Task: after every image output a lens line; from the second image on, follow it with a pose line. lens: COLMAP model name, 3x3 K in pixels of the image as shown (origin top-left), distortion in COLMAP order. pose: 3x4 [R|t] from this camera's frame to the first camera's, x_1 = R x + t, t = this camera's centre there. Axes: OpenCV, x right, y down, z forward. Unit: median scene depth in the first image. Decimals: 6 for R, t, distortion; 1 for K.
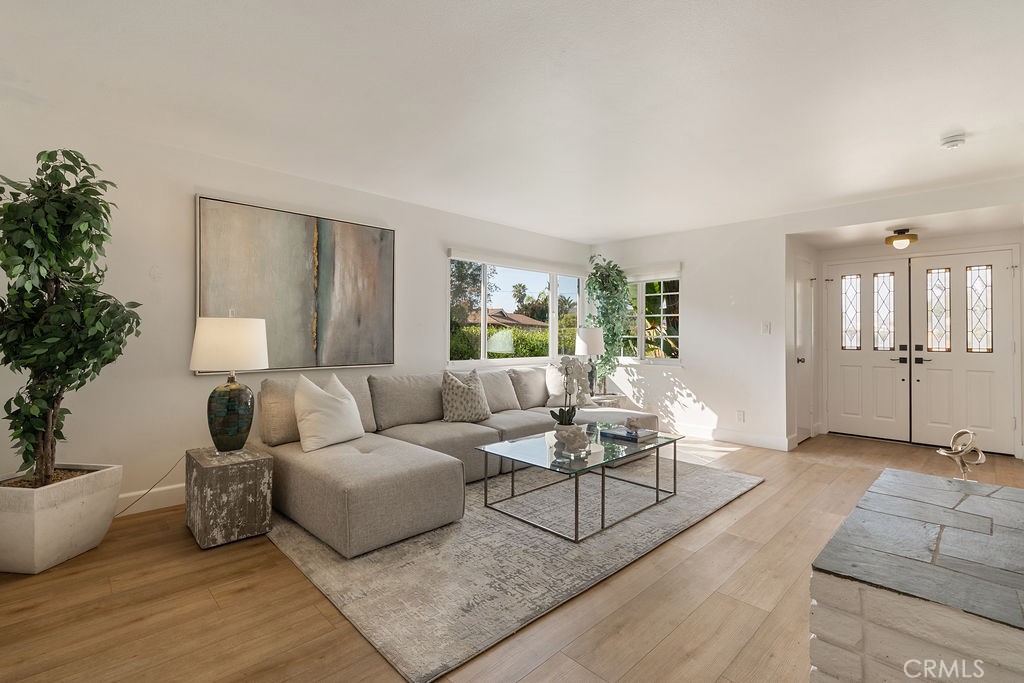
lens RADIAL K [[468.0, 0, 511.8], [0, 468.0, 333.9], [0, 0, 1]] dist [-0.001425, 0.000158]
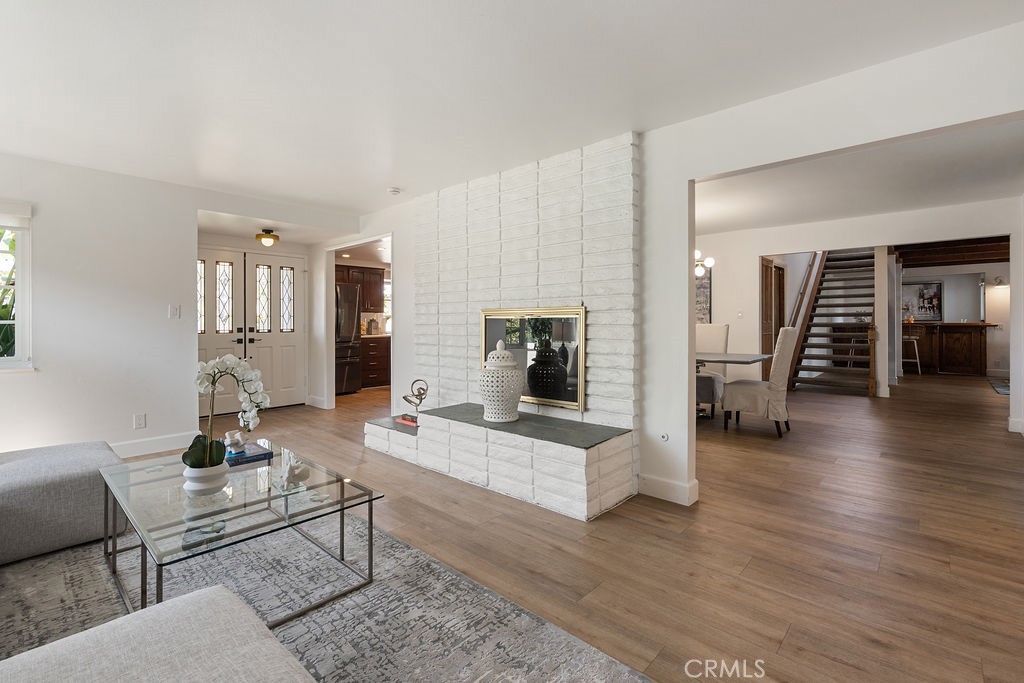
lens RADIAL K [[468.0, 0, 505.4], [0, 468.0, 321.5], [0, 0, 1]] dist [-0.001425, 0.000158]
pose [[-0.056584, -0.005923, 0.998380, -0.422589], [-0.004275, 0.999975, 0.005690, -0.000869], [-0.998389, -0.003947, -0.056607, 0.519513]]
